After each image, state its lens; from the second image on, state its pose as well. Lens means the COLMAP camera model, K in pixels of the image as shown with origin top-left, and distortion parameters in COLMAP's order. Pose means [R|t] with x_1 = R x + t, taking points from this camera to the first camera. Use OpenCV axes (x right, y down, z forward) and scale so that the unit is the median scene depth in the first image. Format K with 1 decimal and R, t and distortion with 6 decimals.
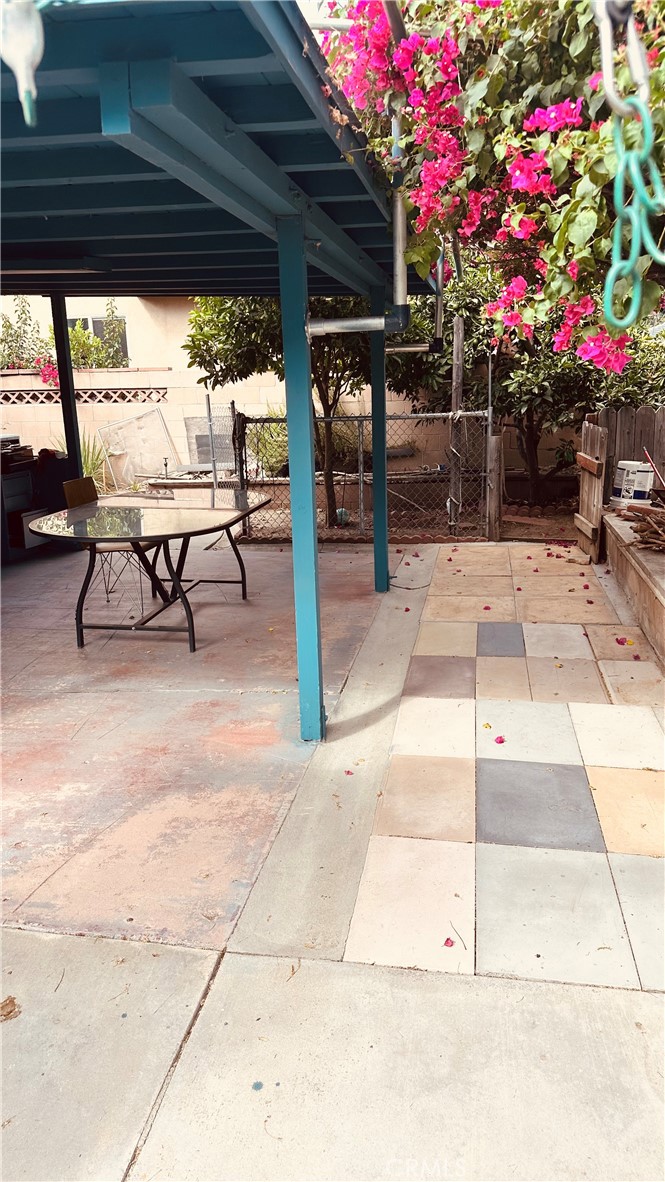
lens RADIAL K [[825.5, 0, 309.3], [0, 825.5, 593.0], [0, 0, 1]] dist [0.083352, -0.098281]
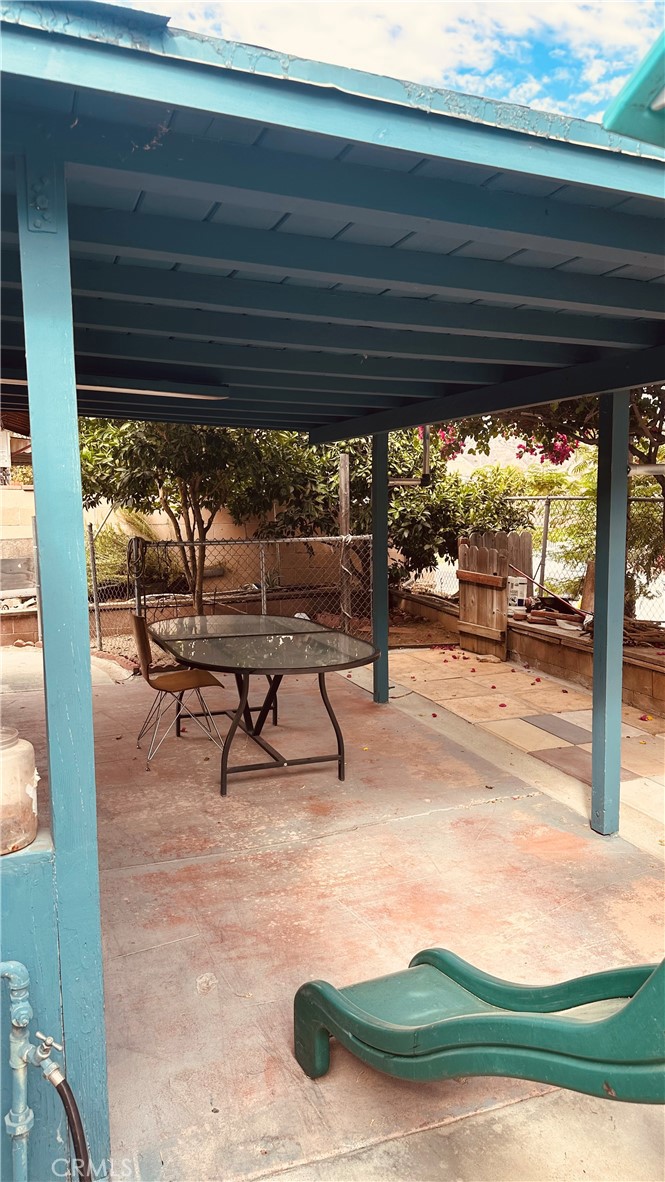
lens RADIAL K [[825.5, 0, 324.4], [0, 825.5, 592.7], [0, 0, 1]] dist [0.083352, -0.098281]
pose [[0.856412, -0.037834, 0.514905, -0.640479], [0.109817, 0.987839, -0.110067, -0.040563], [-0.504479, 0.150808, 0.850152, 0.148374]]
